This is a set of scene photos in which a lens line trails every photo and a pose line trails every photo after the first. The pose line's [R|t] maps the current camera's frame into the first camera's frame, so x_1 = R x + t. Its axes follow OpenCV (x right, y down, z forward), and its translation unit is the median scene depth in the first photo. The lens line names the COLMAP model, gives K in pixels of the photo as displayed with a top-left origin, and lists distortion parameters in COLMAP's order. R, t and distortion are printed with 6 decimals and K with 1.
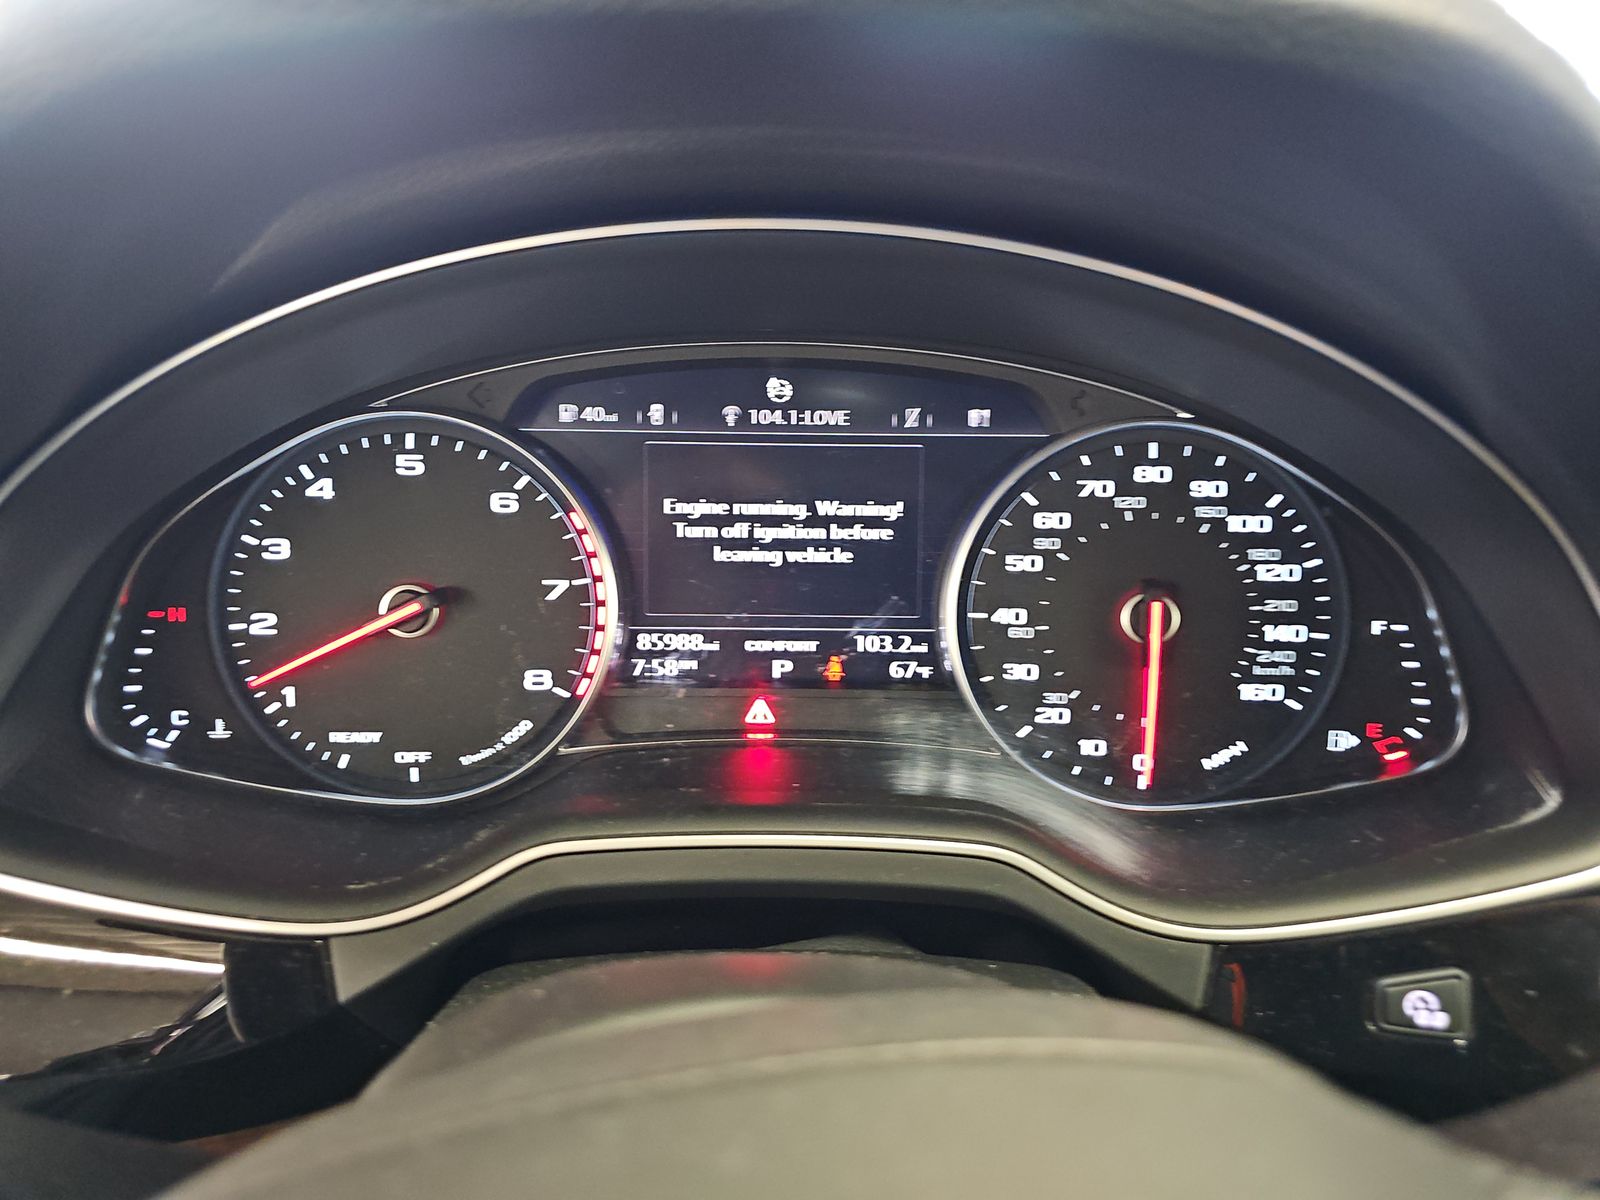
lens RADIAL K [[1055.5, 0, 786.3], [0, 1055.5, 591.1], [0, 0, 1]] dist [0.009226, -0.010124]
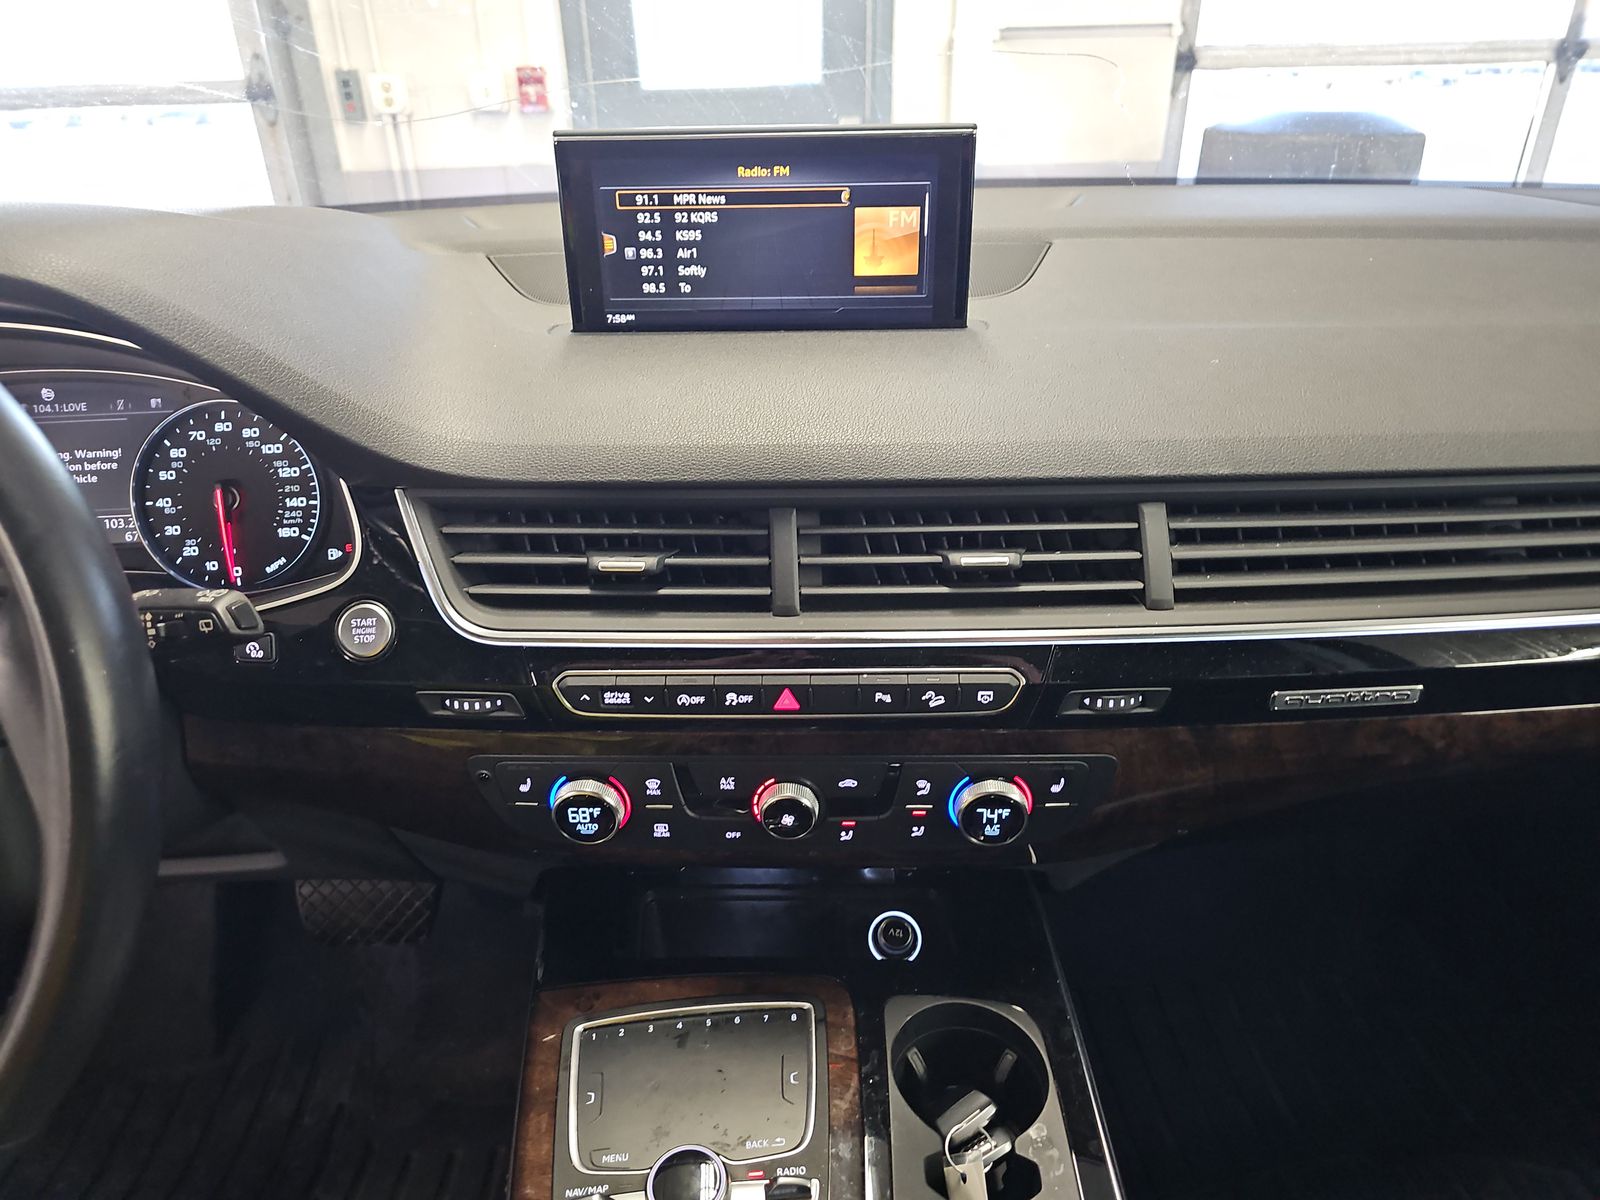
lens RADIAL K [[1055.5, 0, 806.8], [0, 1055.5, 599.7], [0, 0, 1]] dist [0.009226, -0.010124]
pose [[0.996495, -0.063037, 0.054988, 1.308717], [0.062012, 0.997872, 0.020162, 0.243434], [-0.056142, -0.016681, 0.998283, -1.066393]]
